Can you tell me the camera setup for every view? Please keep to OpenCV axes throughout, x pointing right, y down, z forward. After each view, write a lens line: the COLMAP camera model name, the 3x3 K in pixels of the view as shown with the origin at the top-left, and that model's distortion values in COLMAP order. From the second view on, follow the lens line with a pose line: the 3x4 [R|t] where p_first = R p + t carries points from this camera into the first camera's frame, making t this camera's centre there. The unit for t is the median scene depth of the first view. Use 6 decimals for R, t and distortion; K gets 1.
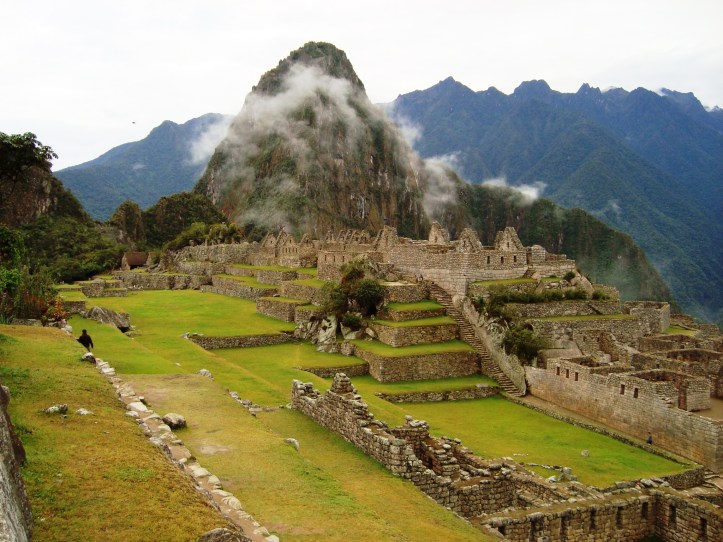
lens RADIAL K [[705.5, 0, 361.5], [0, 705.5, 271.0], [0, 0, 1]] dist [-0.210051, 0.189834]
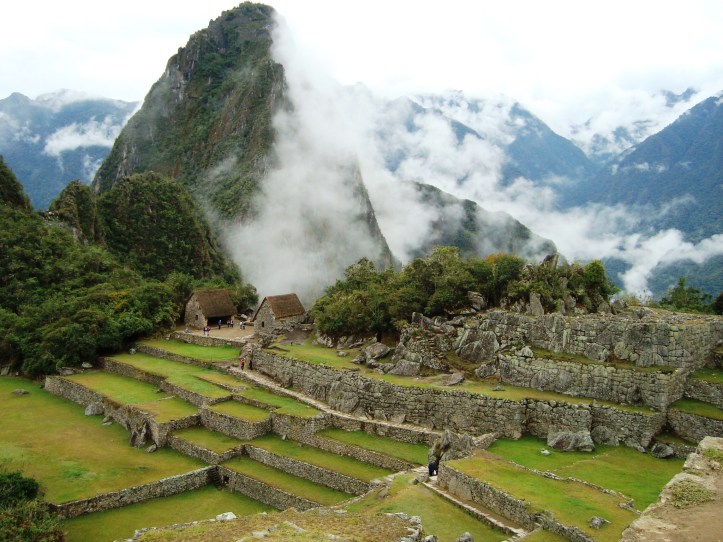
lens RADIAL K [[705.5, 0, 361.5], [0, 705.5, 271.0], [0, 0, 1]] dist [-0.210051, 0.189834]
pose [[0.975619, 0.033950, 0.216827, -0.209242], [-0.035995, 0.999337, 0.005487, -0.030014], [-0.216497, -0.013158, 0.976195, 0.307428]]
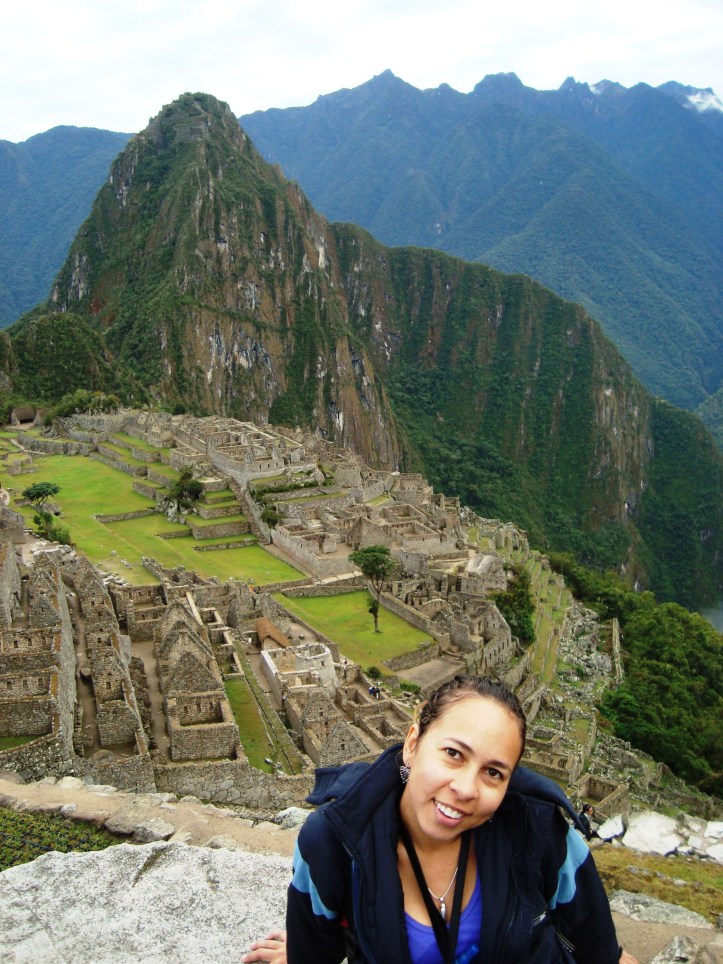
lens RADIAL K [[940.7, 0, 384.5], [0, 940.7, 480.7], [0, 0, 1]] dist [-0.210051, 0.189834]
pose [[0.993599, -0.040265, 0.105546, 0.058680], [0.022483, 0.986114, 0.164541, -0.088814], [-0.110706, -0.161115, 0.980707, -0.335557]]
